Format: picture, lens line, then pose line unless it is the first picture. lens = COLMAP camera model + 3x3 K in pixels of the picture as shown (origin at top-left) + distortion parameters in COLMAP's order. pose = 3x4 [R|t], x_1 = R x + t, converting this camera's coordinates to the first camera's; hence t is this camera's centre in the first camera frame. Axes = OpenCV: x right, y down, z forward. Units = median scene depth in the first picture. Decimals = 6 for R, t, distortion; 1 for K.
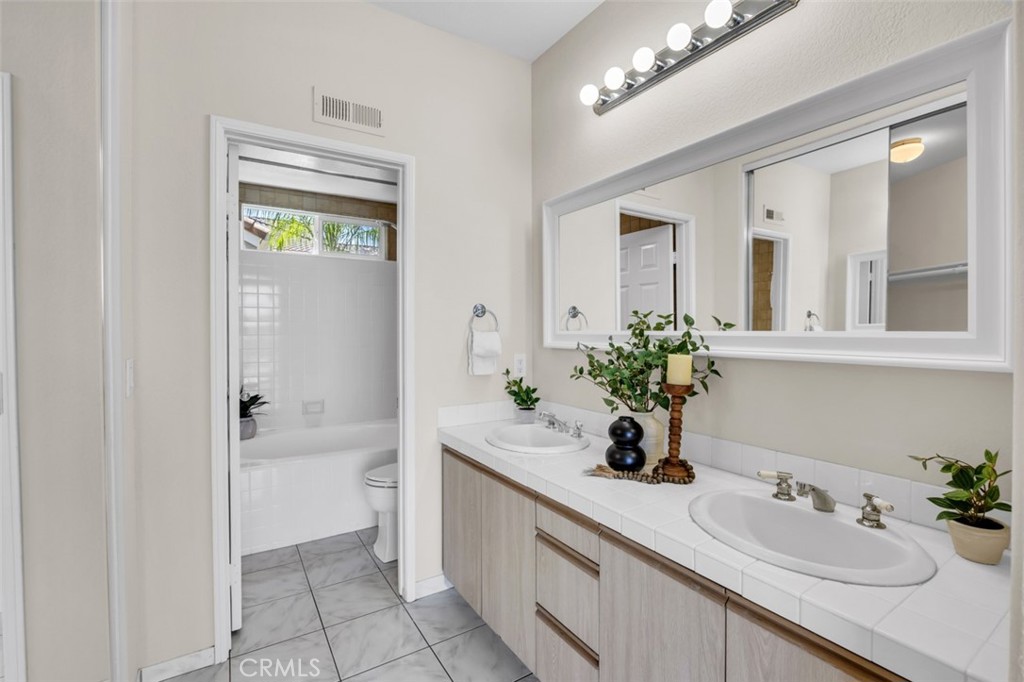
lens RADIAL K [[452.5, 0, 510.9], [0, 452.5, 338.4], [0, 0, 1]] dist [-0.001185, -0.000305]
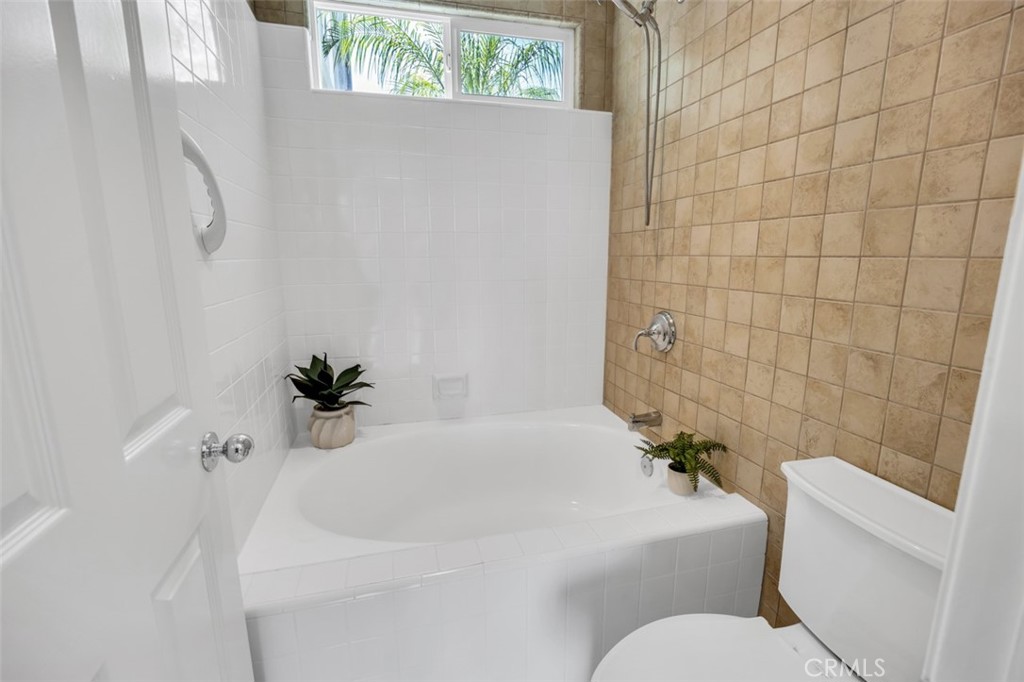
lens RADIAL K [[452.5, 0, 511.1], [0, 452.5, 339.0], [0, 0, 1]] dist [-0.001185, -0.000305]
pose [[0.954755, 0.046955, -0.293664, -0.212347], [0.004968, 0.984801, 0.173615, -0.003466], [0.297353, -0.167218, 0.940010, 0.527640]]
